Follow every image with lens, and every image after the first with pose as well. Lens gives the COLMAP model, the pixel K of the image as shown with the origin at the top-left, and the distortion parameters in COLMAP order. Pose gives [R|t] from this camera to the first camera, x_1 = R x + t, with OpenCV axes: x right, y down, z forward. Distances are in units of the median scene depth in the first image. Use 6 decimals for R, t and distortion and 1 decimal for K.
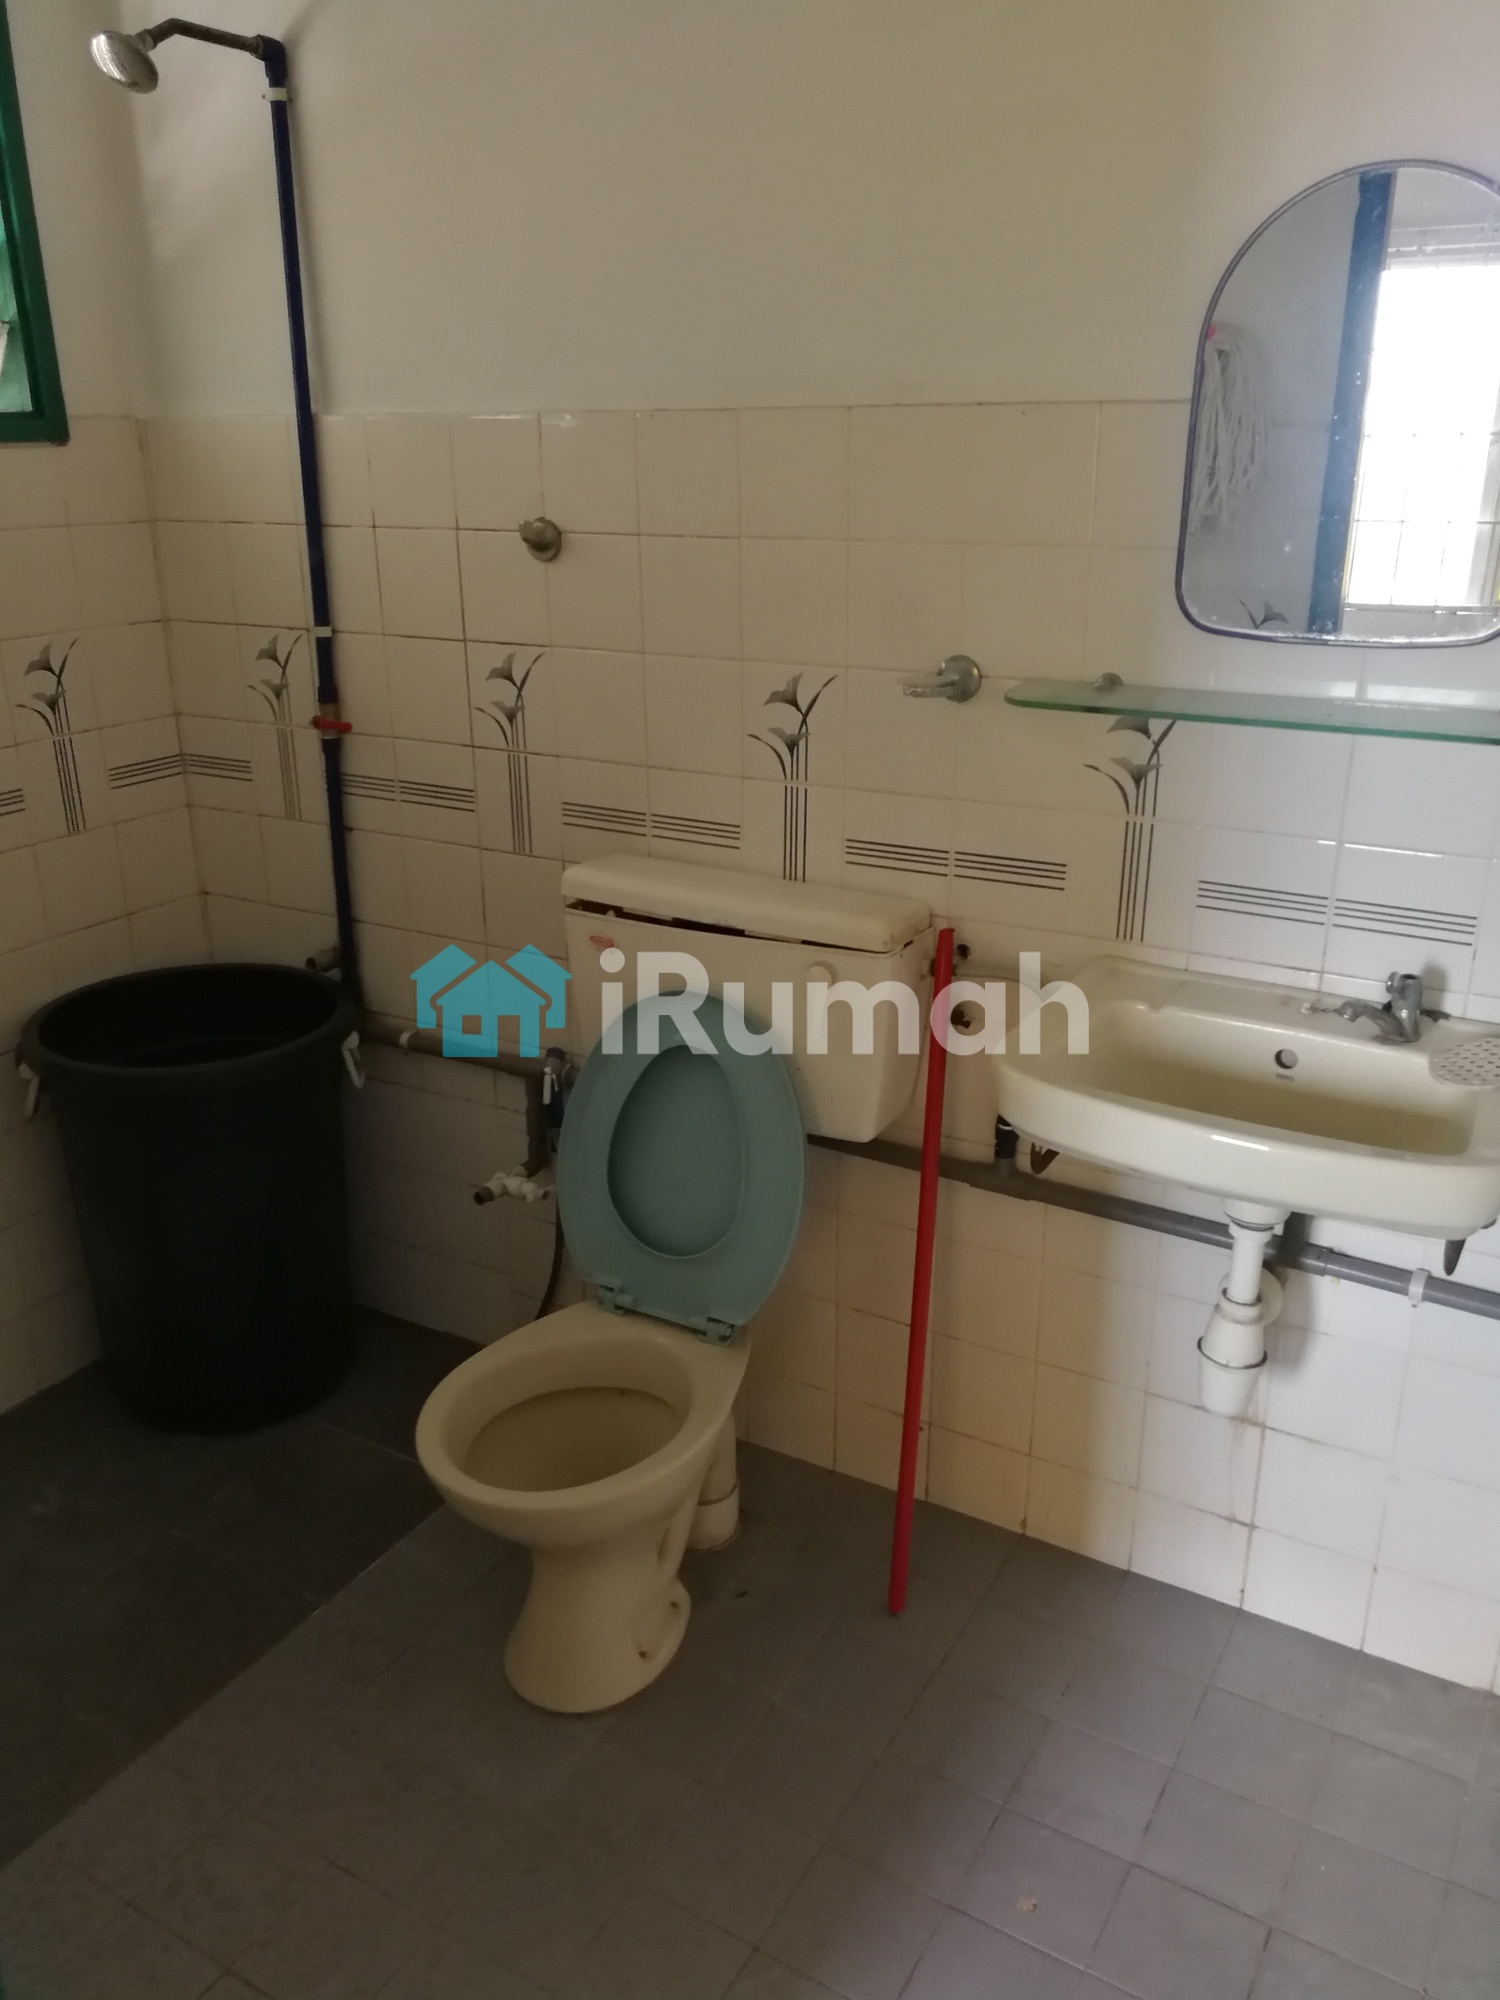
lens RADIAL K [[1578.3, 0, 744.4], [0, 1578.3, 1001.4], [0, 0, 1]] dist [0.046330, 0.004337]
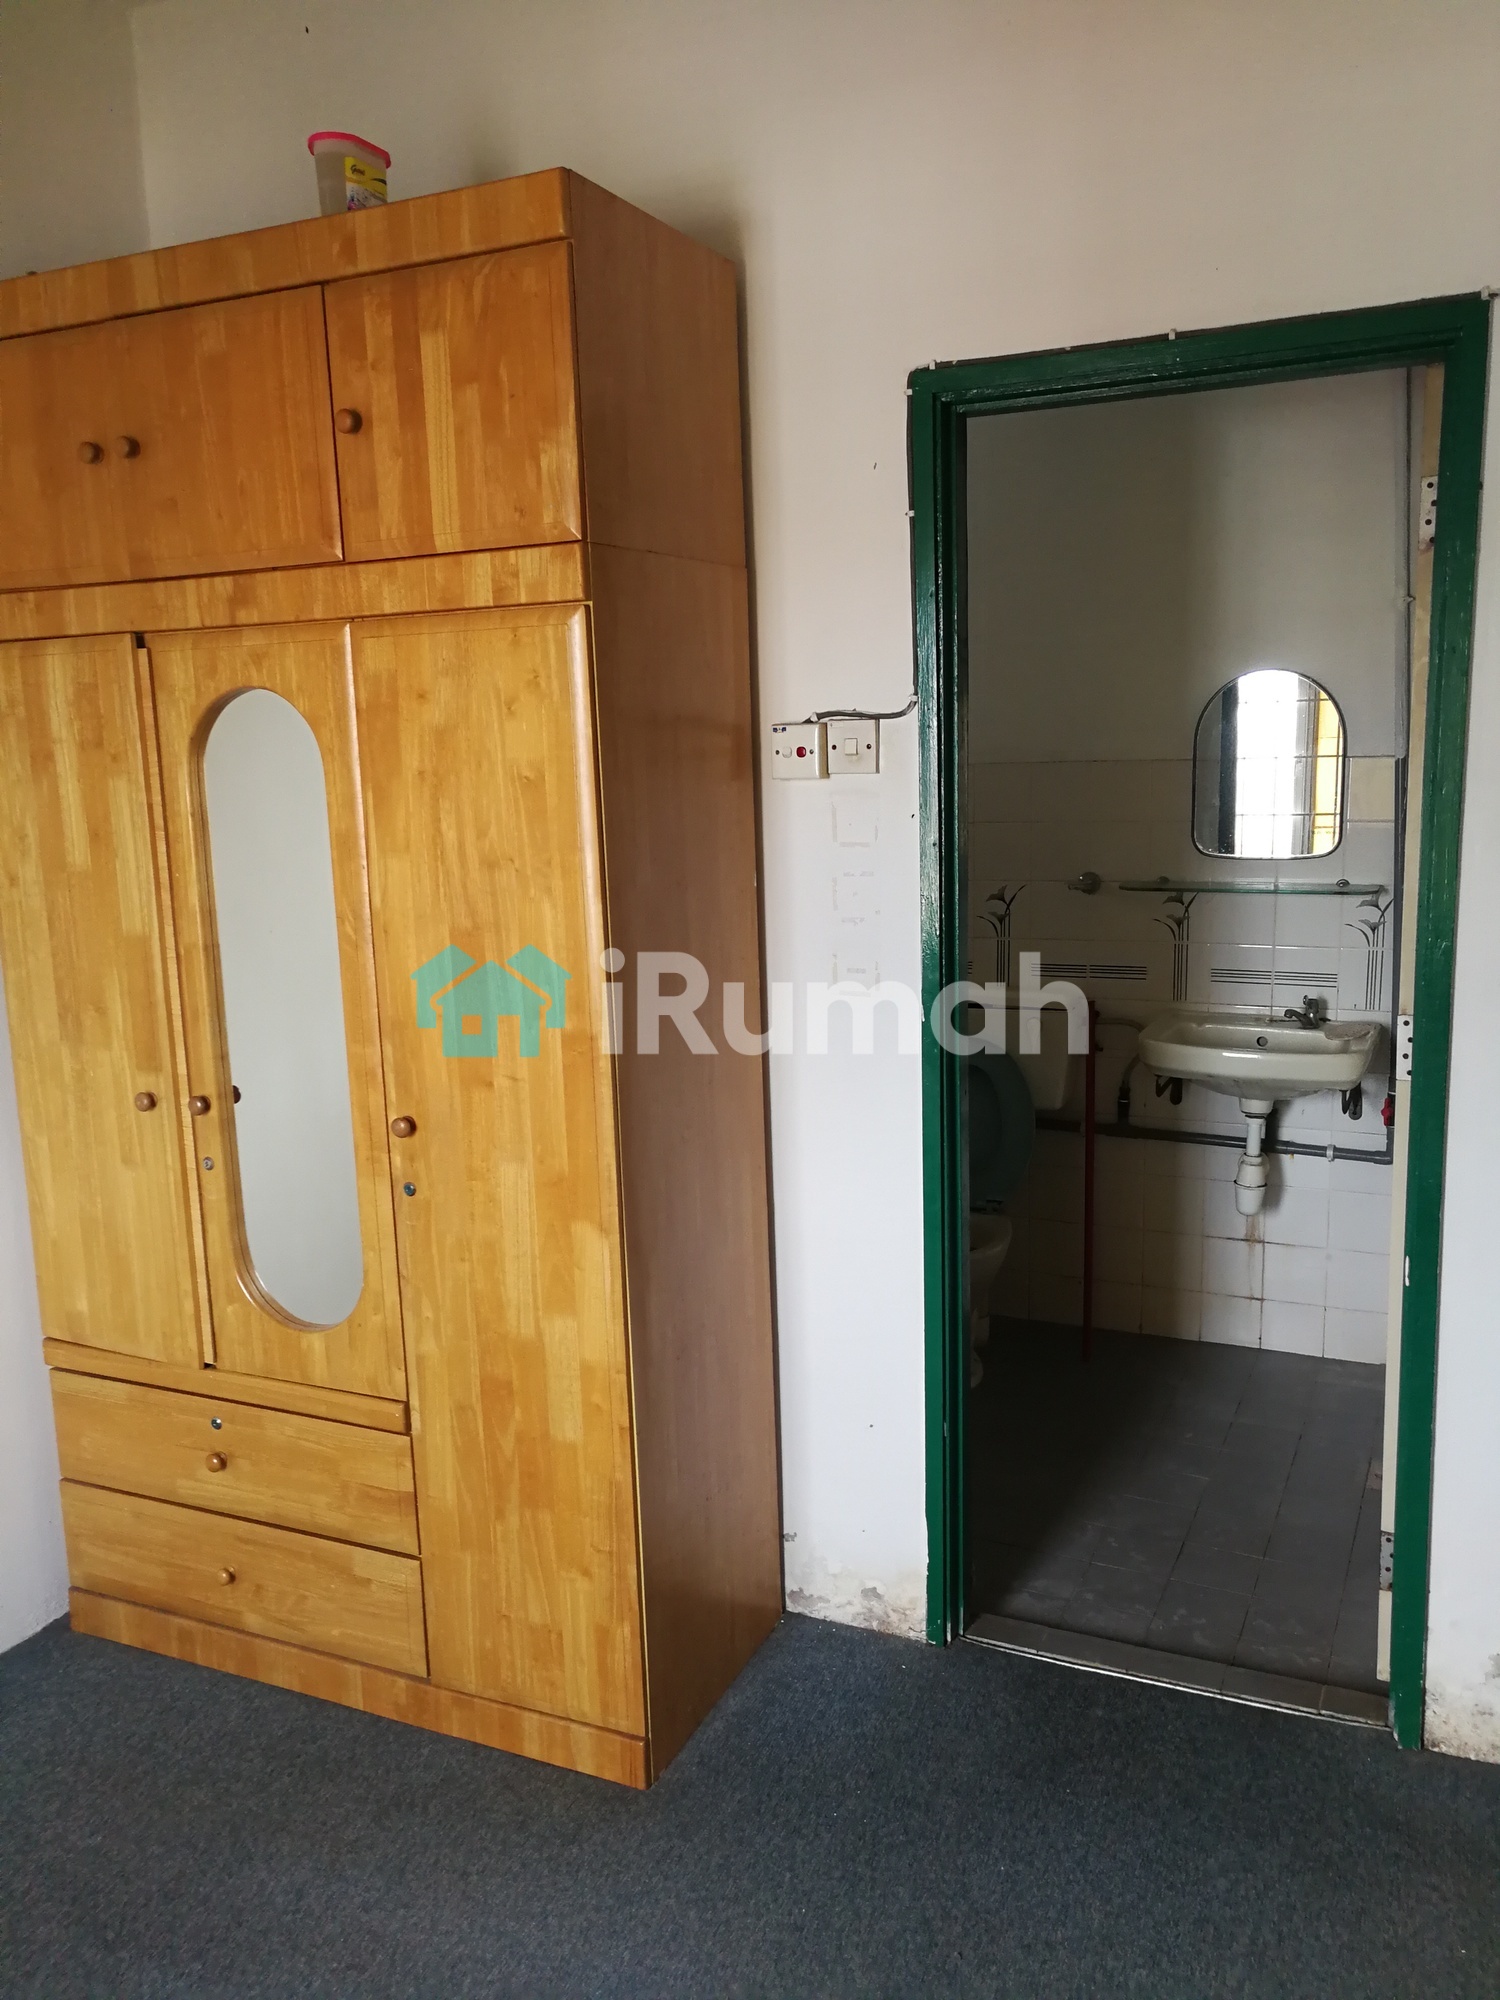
lens RADIAL K [[1578.3, 0, 753.2], [0, 1578.3, 1002.4], [0, 0, 1]] dist [0.046330, 0.004337]
pose [[0.994545, -0.030449, 0.099770, -0.538717], [0.049066, 0.980587, -0.189846, 0.340617], [-0.092052, 0.193705, 0.976732, -1.019308]]
